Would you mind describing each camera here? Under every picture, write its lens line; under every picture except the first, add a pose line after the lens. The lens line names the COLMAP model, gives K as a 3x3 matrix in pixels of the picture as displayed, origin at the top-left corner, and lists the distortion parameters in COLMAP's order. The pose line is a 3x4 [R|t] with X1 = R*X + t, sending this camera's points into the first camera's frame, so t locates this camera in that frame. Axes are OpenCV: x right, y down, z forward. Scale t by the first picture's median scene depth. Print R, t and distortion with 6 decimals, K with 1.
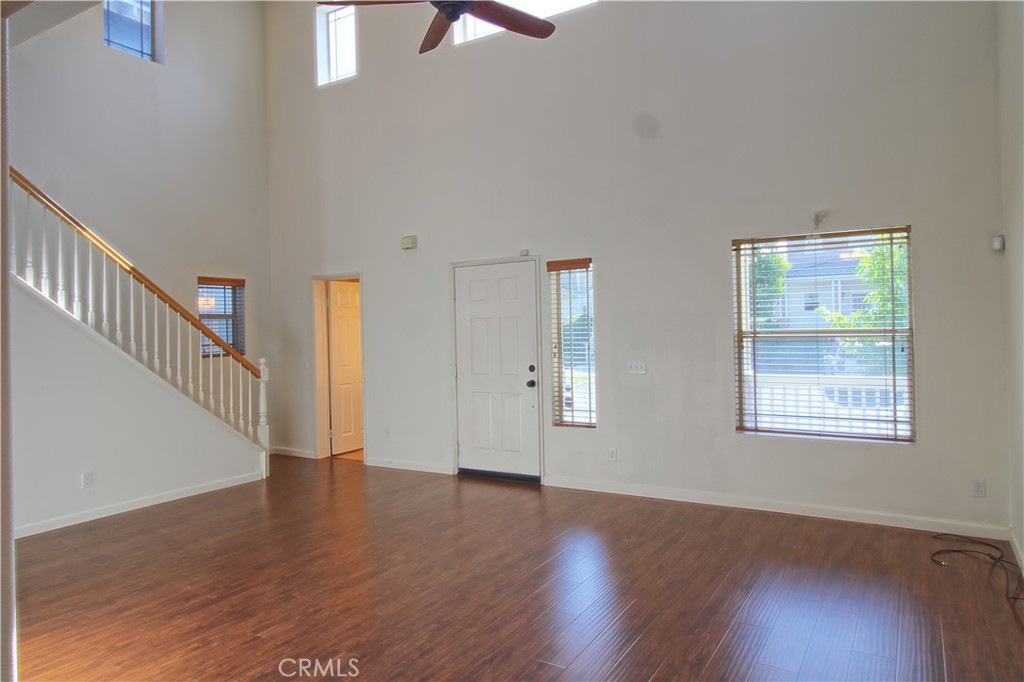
lens RADIAL K [[651.5, 0, 518.8], [0, 651.5, 337.3], [0, 0, 1]] dist [0.001775, 0.000317]
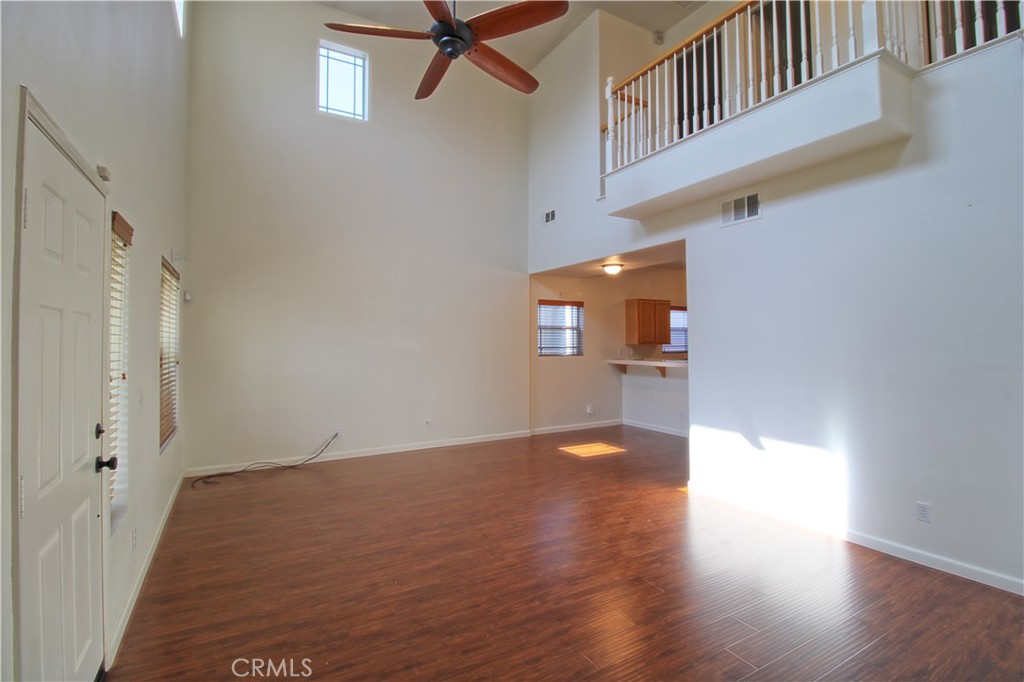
lens RADIAL K [[475.8, 0, 508.2], [0, 475.8, 339.9], [0, 0, 1]] dist [-0.003098, -0.010735]
pose [[-0.867079, 0.022659, 0.497655, -0.693395], [0.023985, 0.999705, -0.003728, -0.010986], [-0.497593, 0.008704, -0.867367, 2.022255]]
